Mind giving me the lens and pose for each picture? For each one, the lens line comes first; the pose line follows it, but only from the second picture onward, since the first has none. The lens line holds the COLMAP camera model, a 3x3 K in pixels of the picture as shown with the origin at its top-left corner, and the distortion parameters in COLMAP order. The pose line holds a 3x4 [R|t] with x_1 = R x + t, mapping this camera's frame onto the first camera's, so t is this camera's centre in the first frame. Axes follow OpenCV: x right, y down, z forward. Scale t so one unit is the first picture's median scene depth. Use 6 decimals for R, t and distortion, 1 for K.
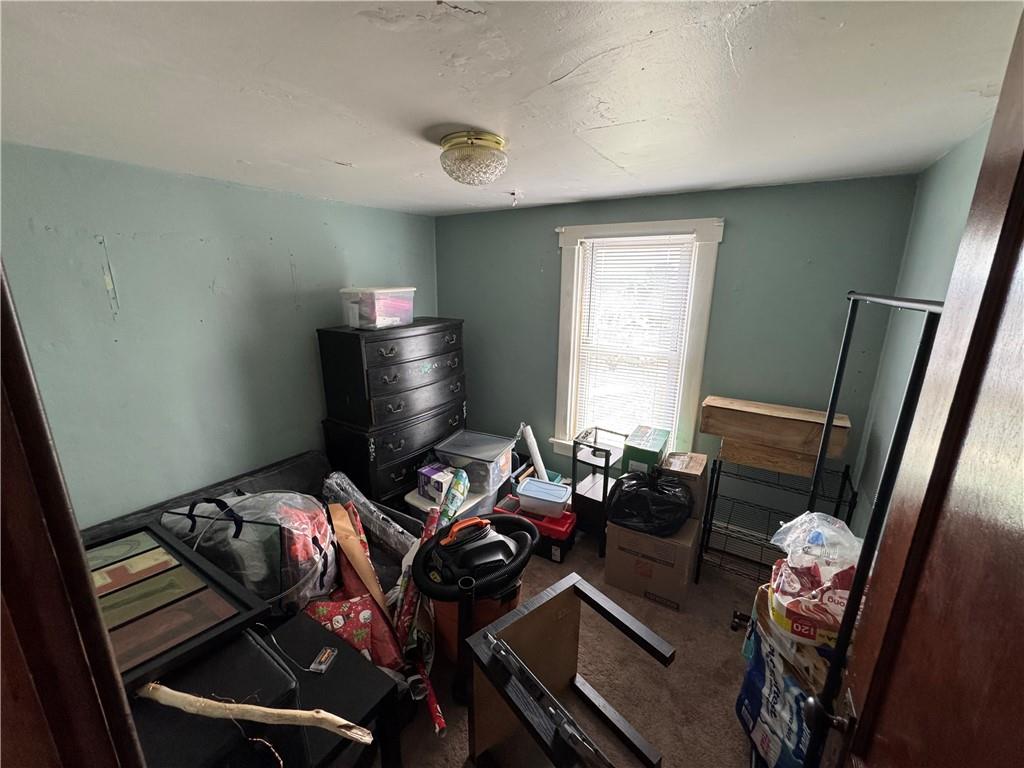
lens RADIAL K [[408.5, 0, 508.5], [0, 408.5, 380.5], [0, 0, 1]] dist [0.002409, 0.000066]
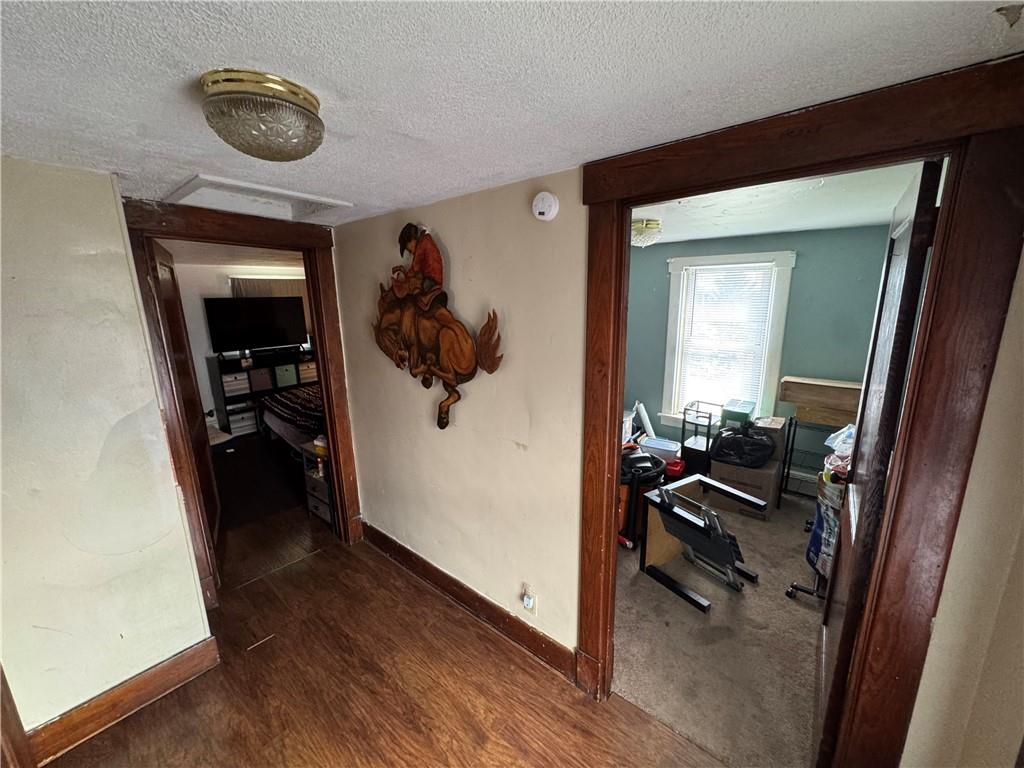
lens RADIAL K [[408.5, 0, 510.3], [0, 408.5, 384.1], [0, 0, 1]] dist [0.002409, 0.000066]
pose [[0.990584, 0.002769, -0.136875, -0.258056], [-0.006353, 0.999648, -0.025759, 0.110085], [0.136756, 0.026386, 0.990253, -0.525575]]
